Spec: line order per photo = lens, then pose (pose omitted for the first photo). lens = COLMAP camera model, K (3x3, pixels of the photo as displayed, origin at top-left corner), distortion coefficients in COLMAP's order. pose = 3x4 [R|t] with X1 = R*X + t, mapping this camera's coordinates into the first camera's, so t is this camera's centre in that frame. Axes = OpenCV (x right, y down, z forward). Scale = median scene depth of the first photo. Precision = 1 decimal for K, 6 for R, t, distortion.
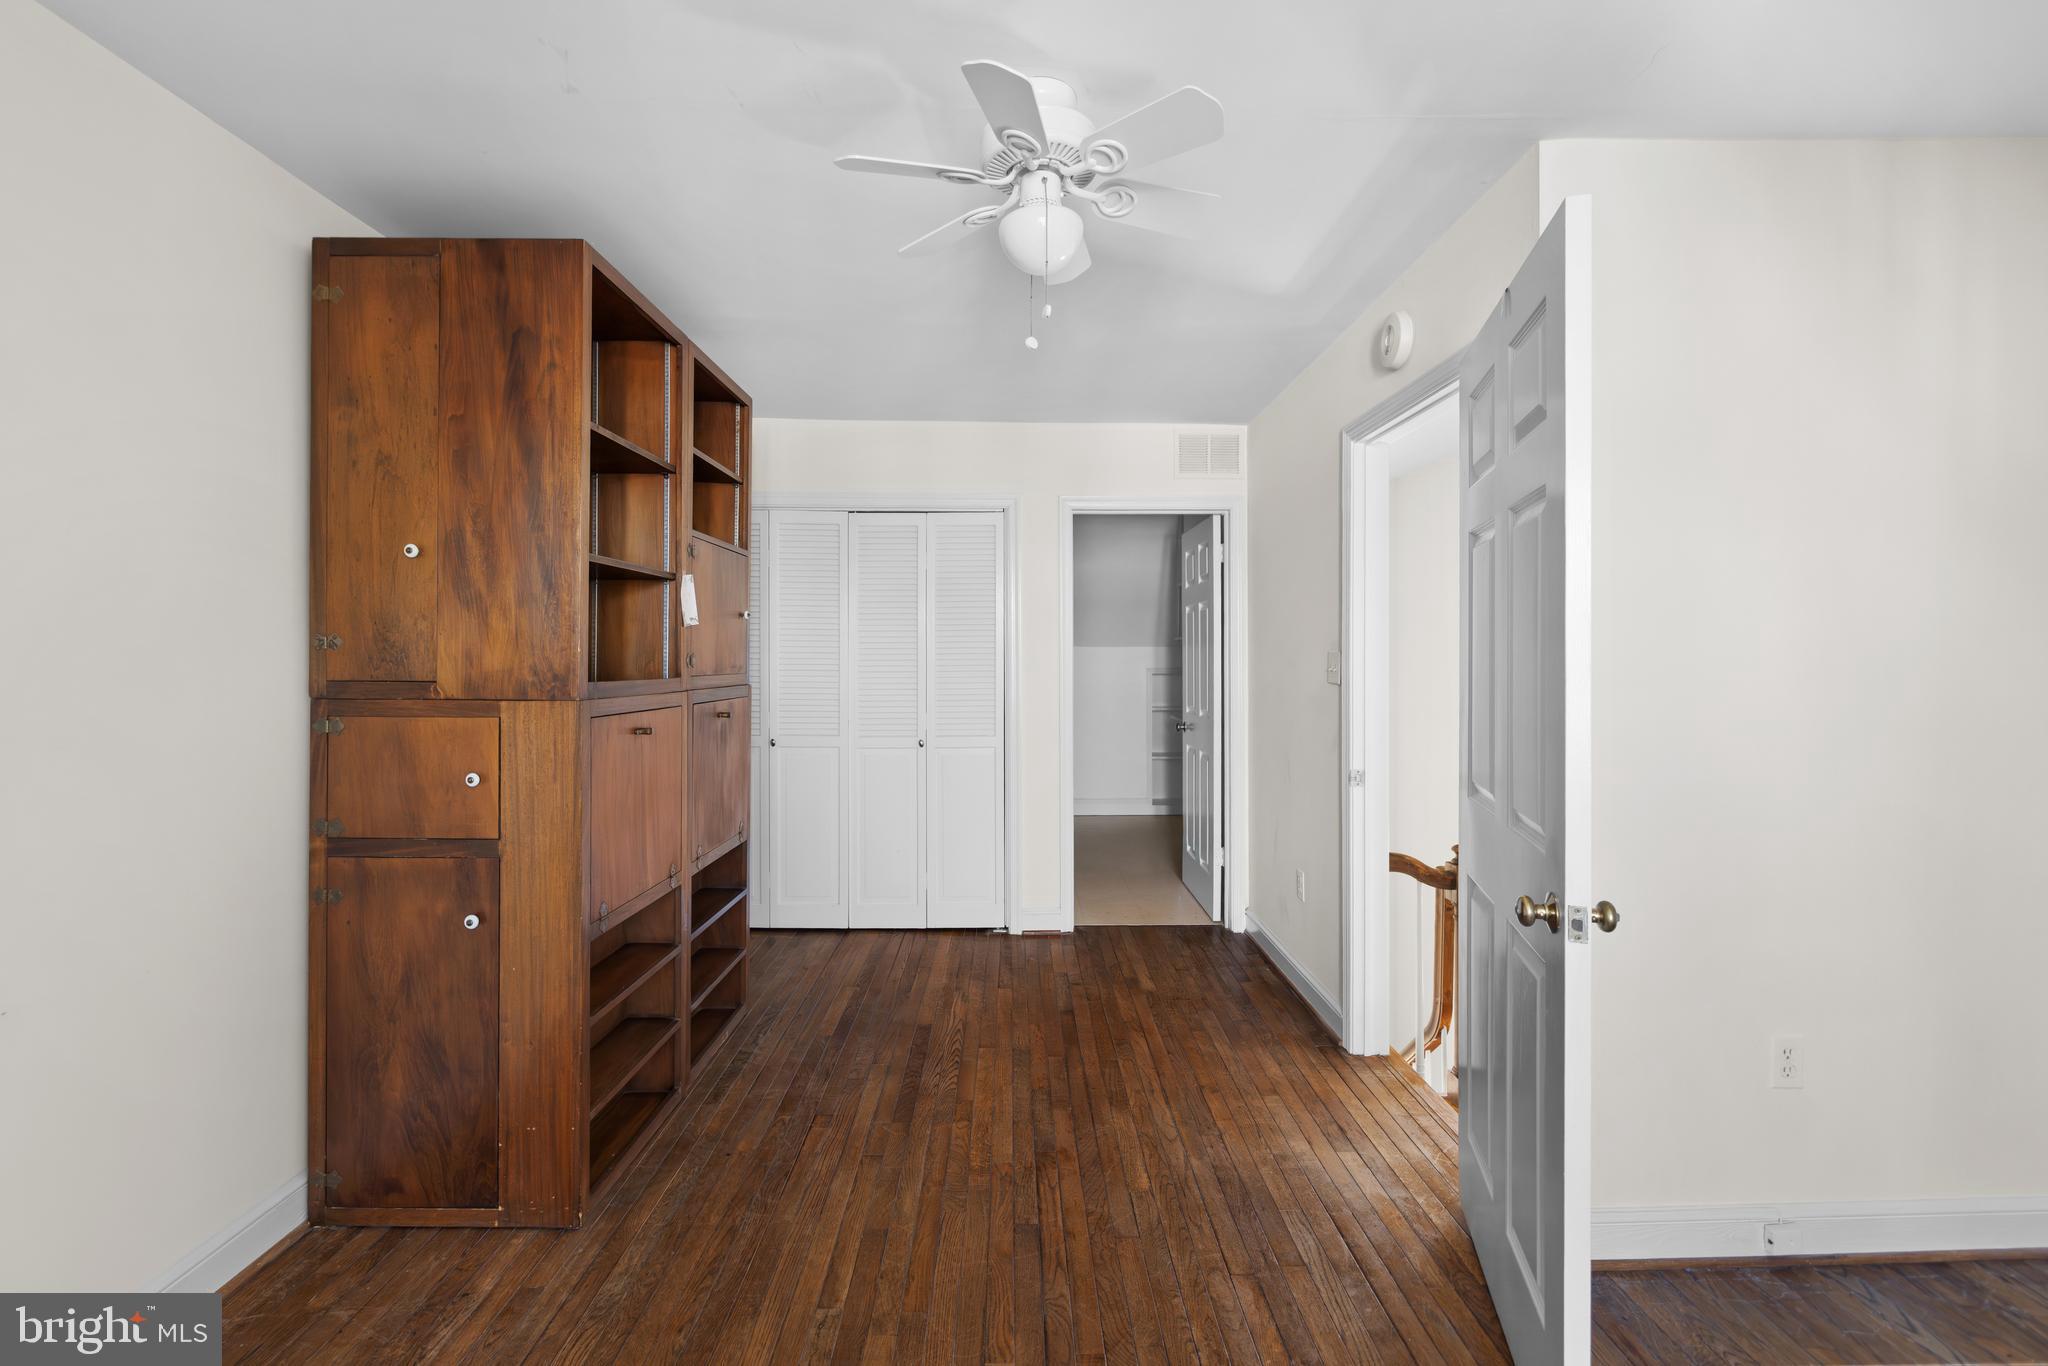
lens RADIAL K [[877.0, 0, 1015.2], [0, 877.0, 669.9], [0, 0, 1]] dist [0.003248, 0.000478]
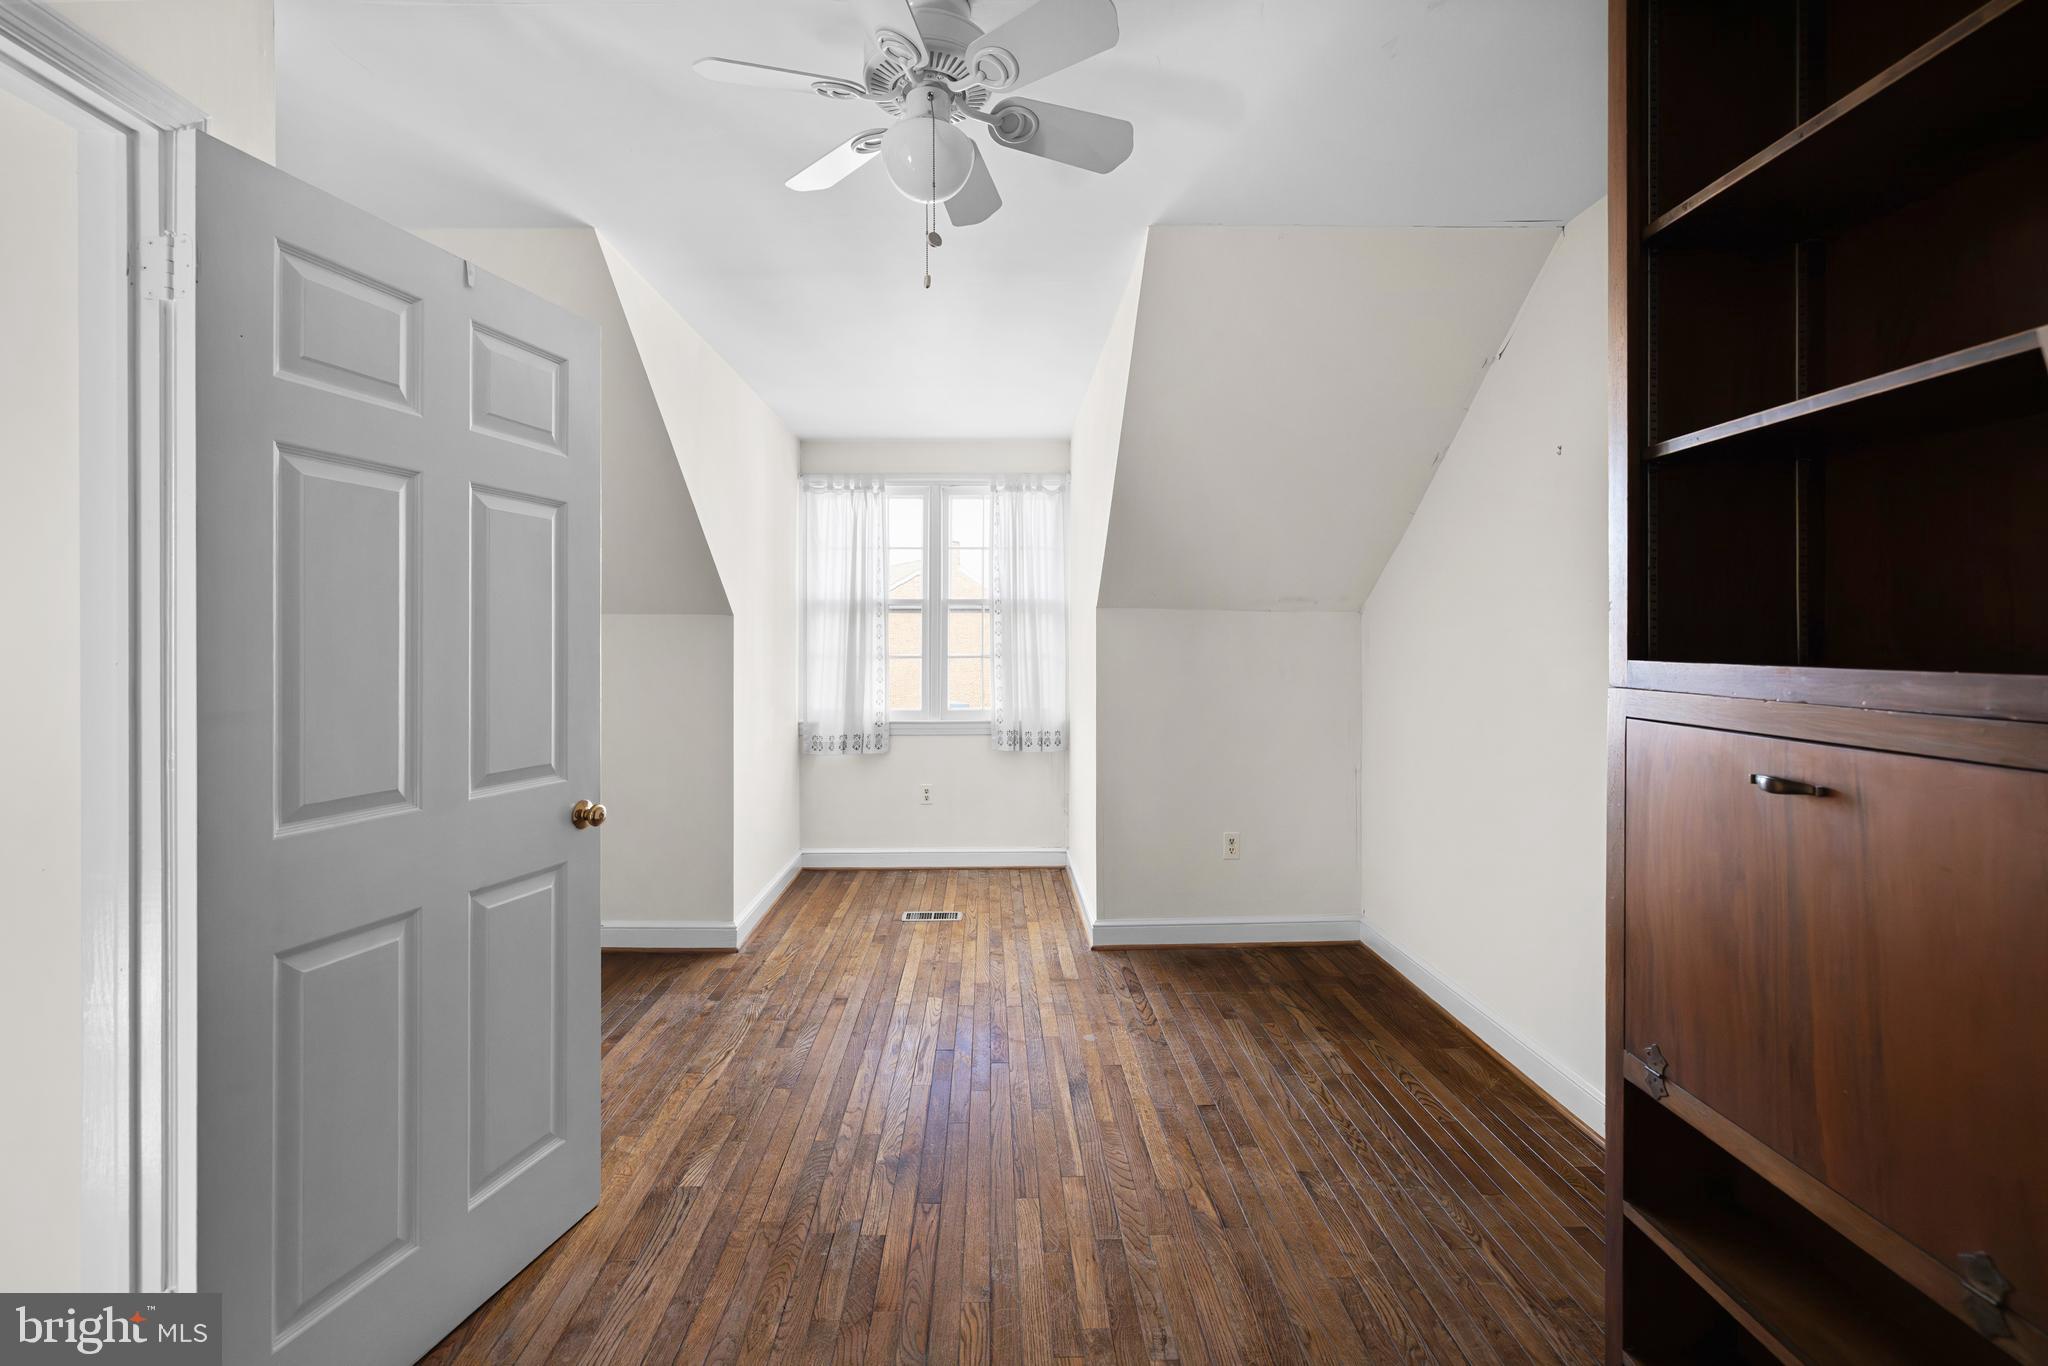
lens RADIAL K [[877.0, 0, 1015.2], [0, 877.0, 669.9], [0, 0, 1]] dist [0.003248, 0.000478]
pose [[-0.999833, 0.005022, -0.017593, -0.048880], [0.005045, 0.999986, -0.001297, 0.026885], [0.017586, -0.001386, -0.999844, 1.989047]]
